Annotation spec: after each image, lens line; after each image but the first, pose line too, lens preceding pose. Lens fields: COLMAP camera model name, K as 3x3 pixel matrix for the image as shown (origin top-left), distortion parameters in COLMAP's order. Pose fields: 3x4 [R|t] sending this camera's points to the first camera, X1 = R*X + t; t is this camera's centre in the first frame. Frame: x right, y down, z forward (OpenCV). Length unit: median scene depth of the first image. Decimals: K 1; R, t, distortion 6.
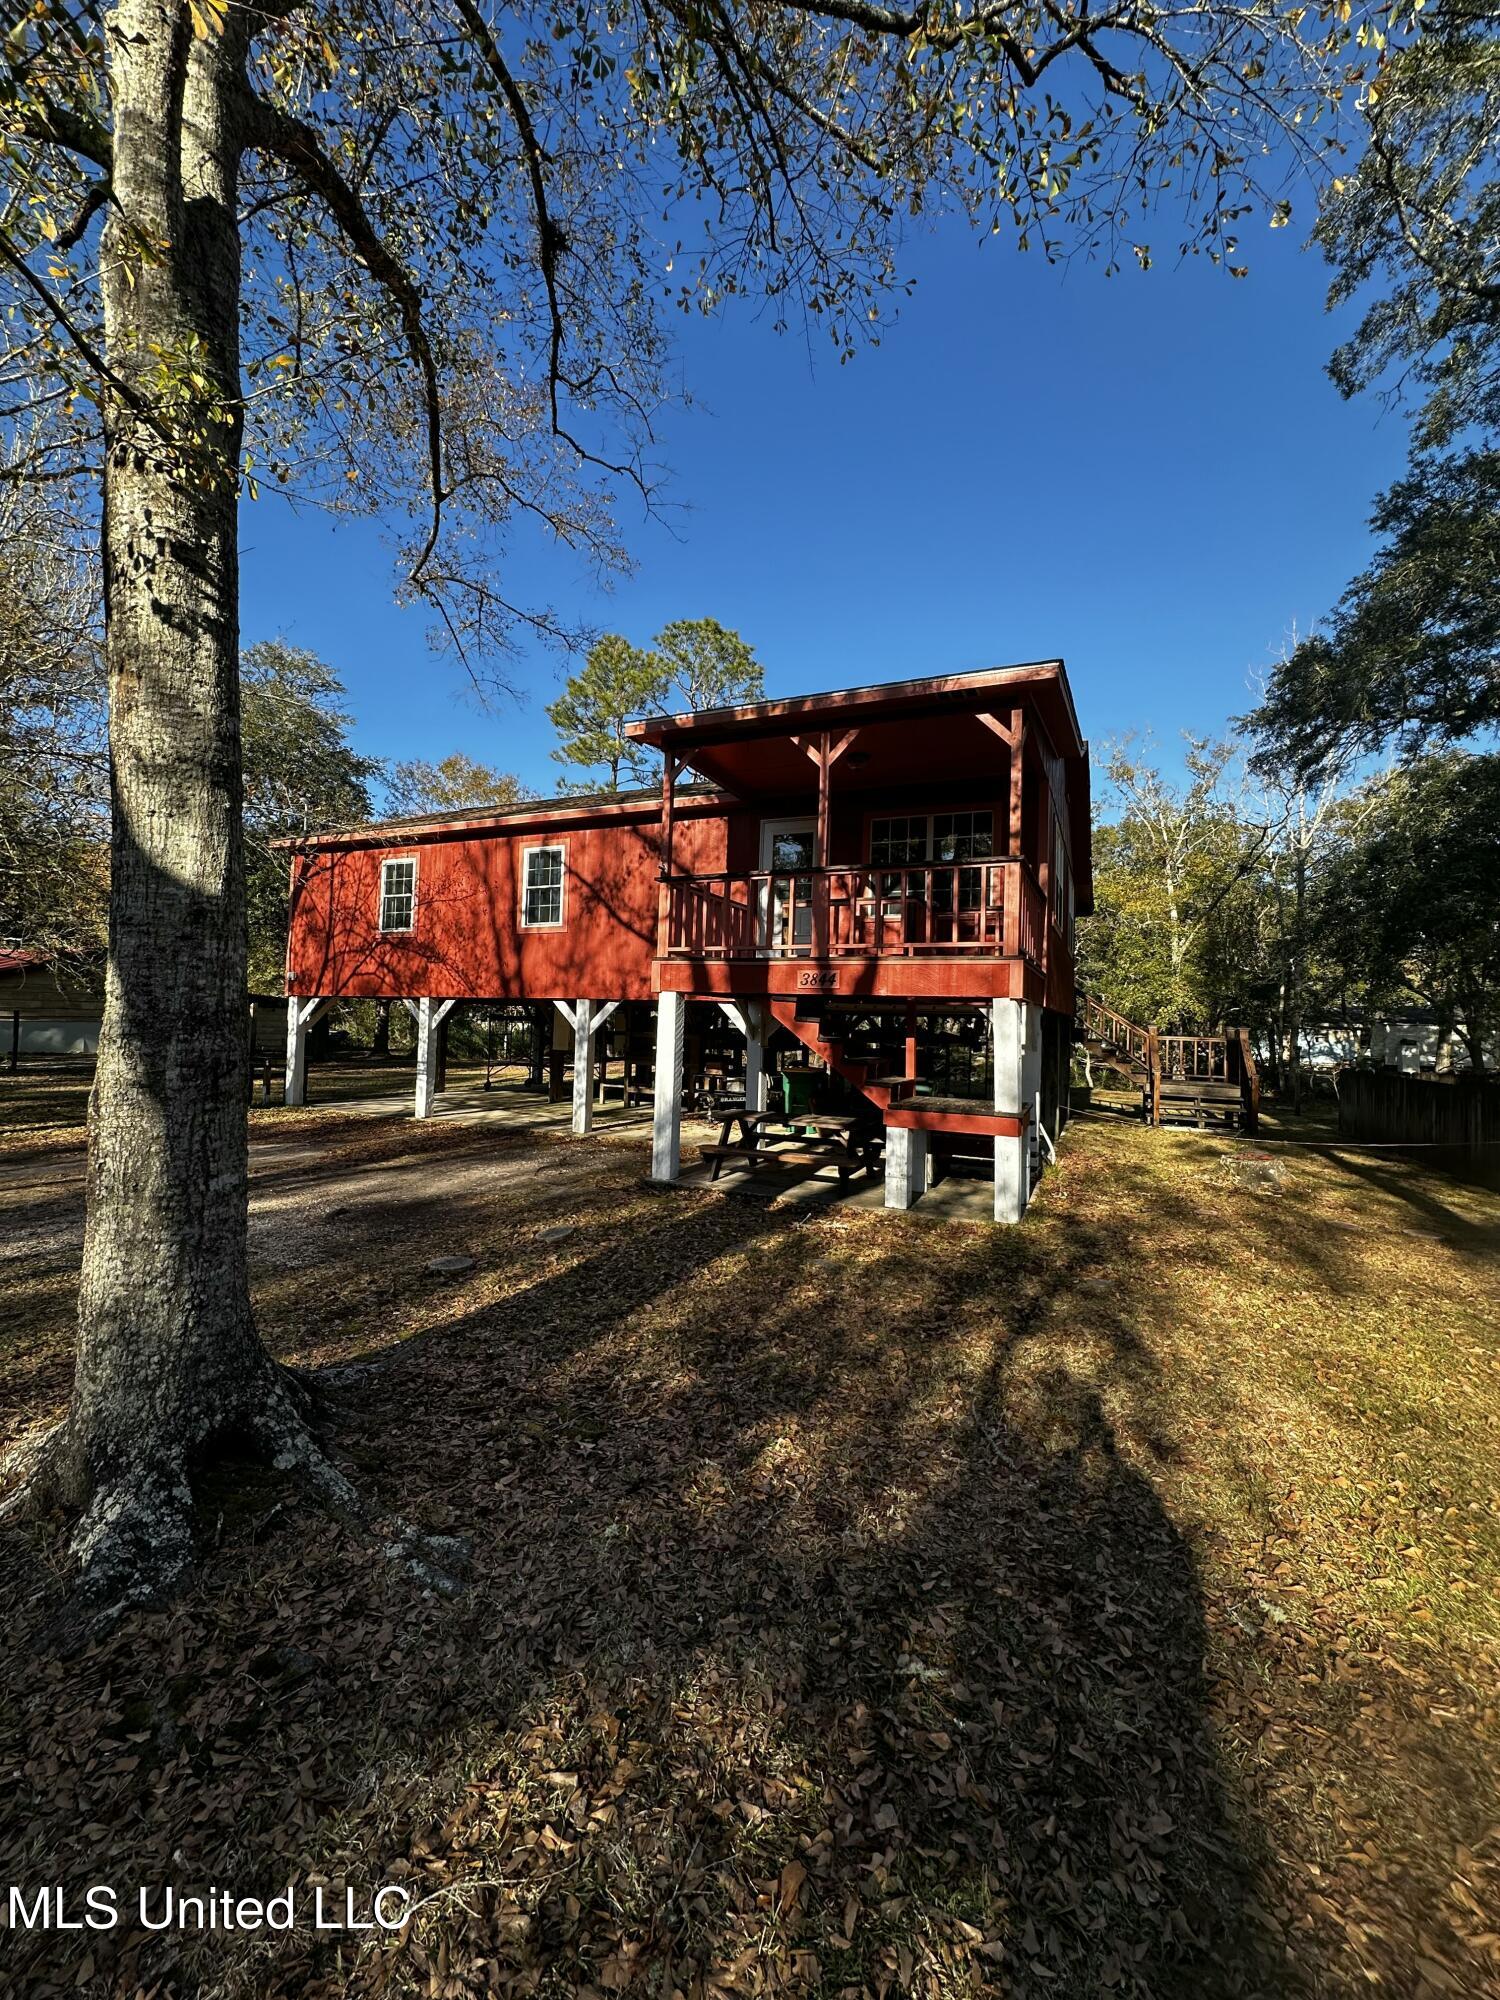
lens RADIAL K [[796.7, 0, 749.2], [0, 796.7, 1005.2], [0, 0, 1]] dist [0.001390, 0.000039]
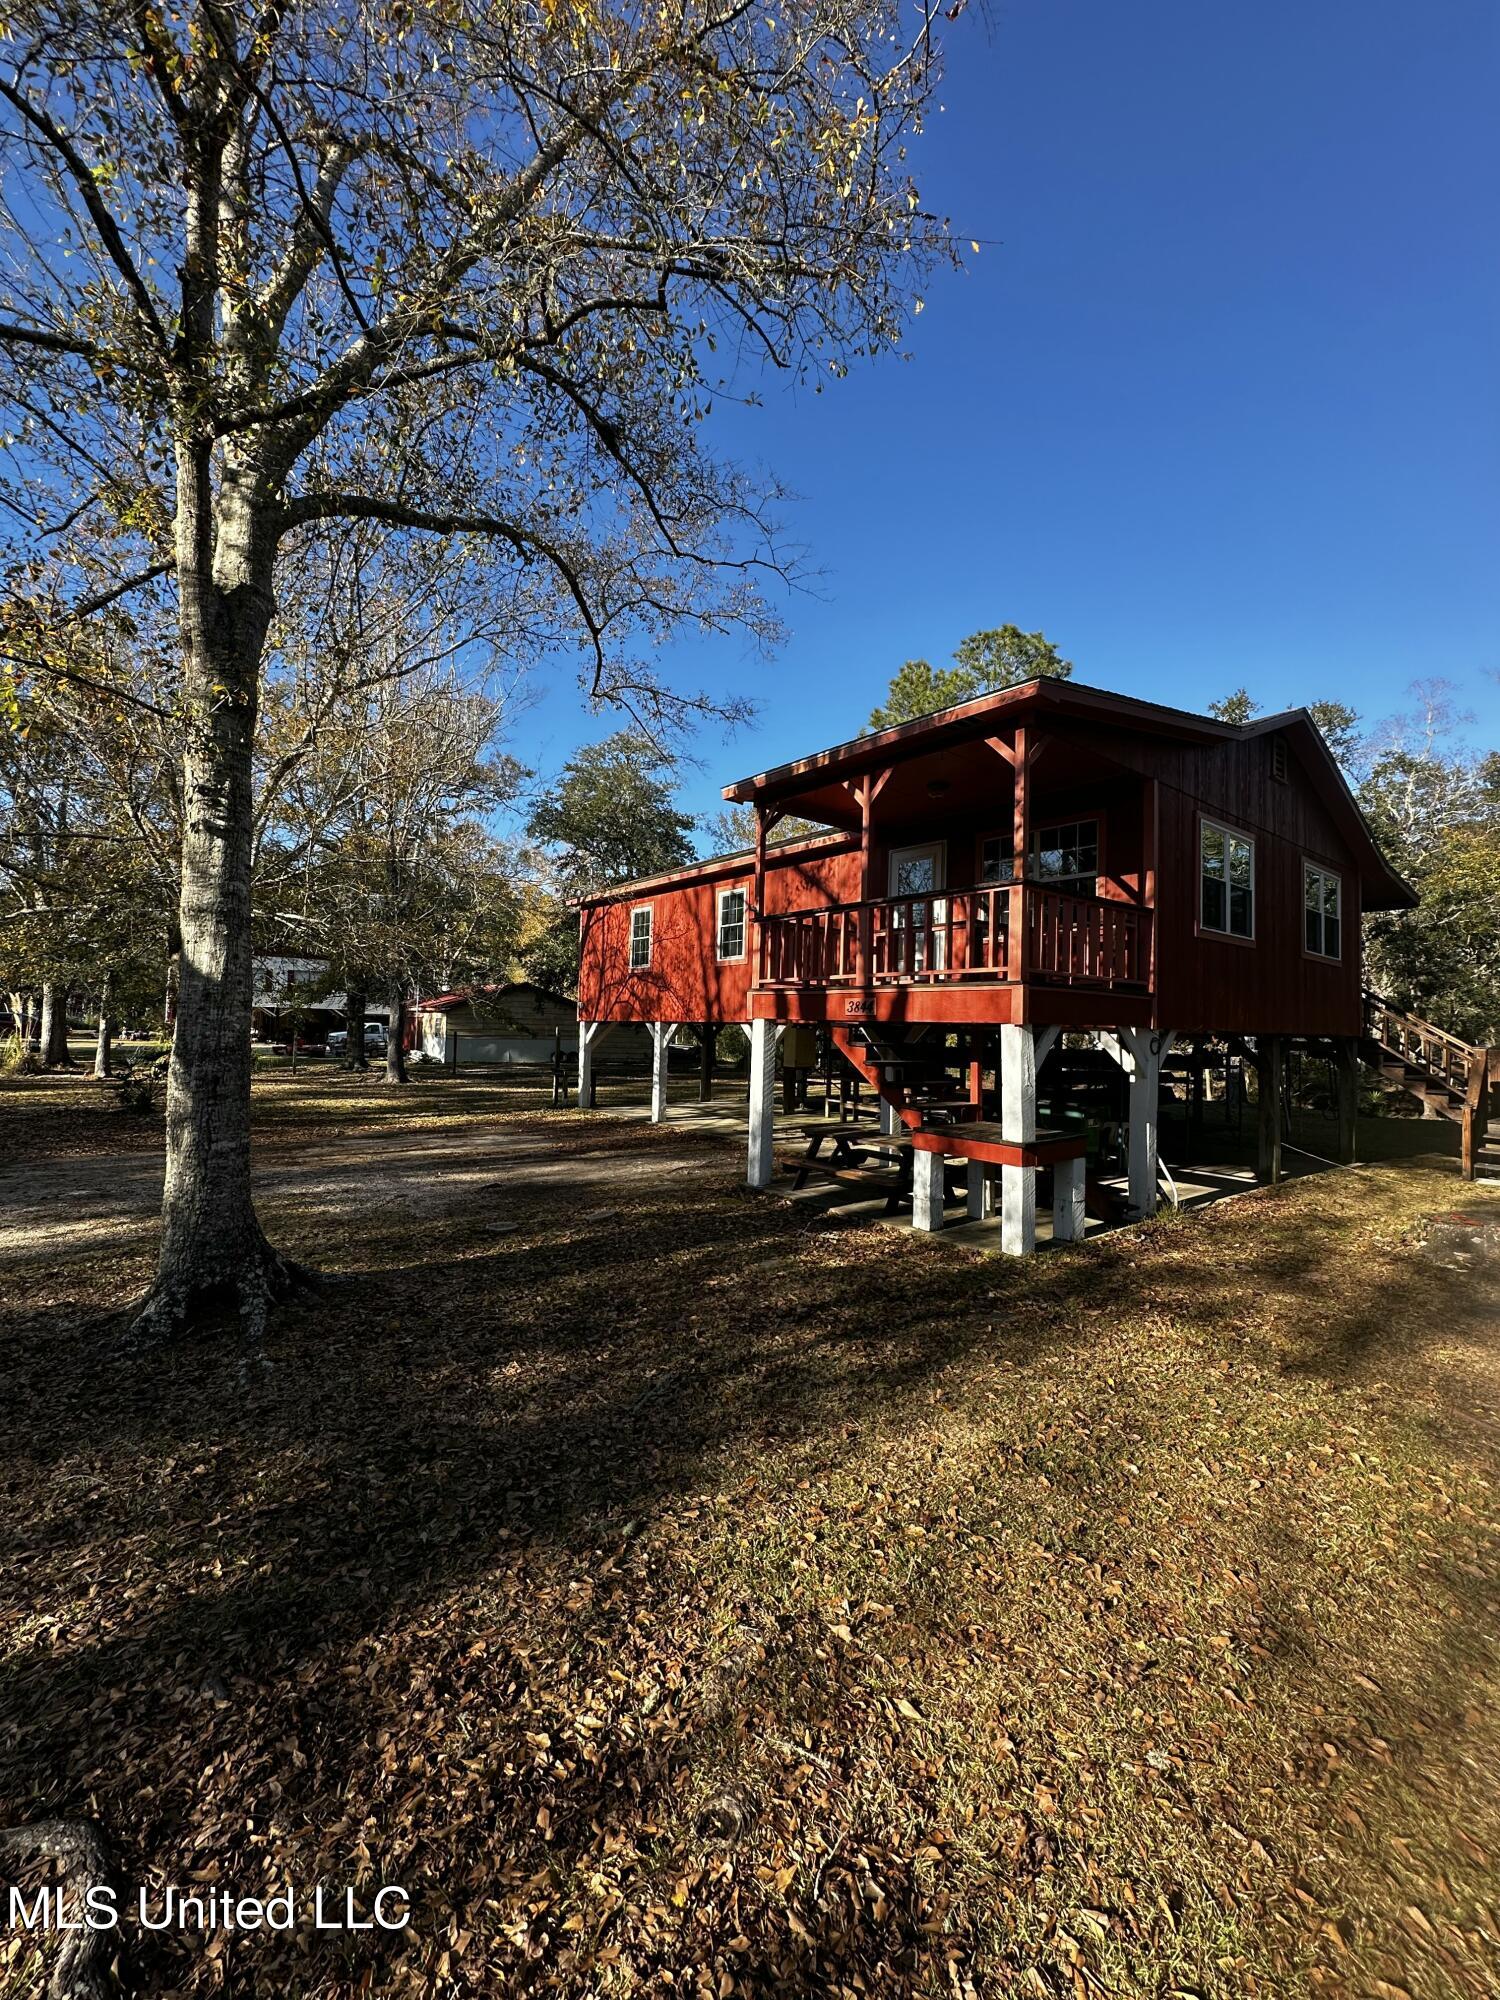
lens RADIAL K [[796.7, 0, 745.5], [0, 796.7, 1000.9], [0, 0, 1]] dist [0.001390, 0.000039]
pose [[0.894155, -0.021436, -0.447244, 0.342275], [0.010607, 0.999587, -0.026703, -0.009976], [0.447632, 0.019132, 0.894013, -0.018053]]
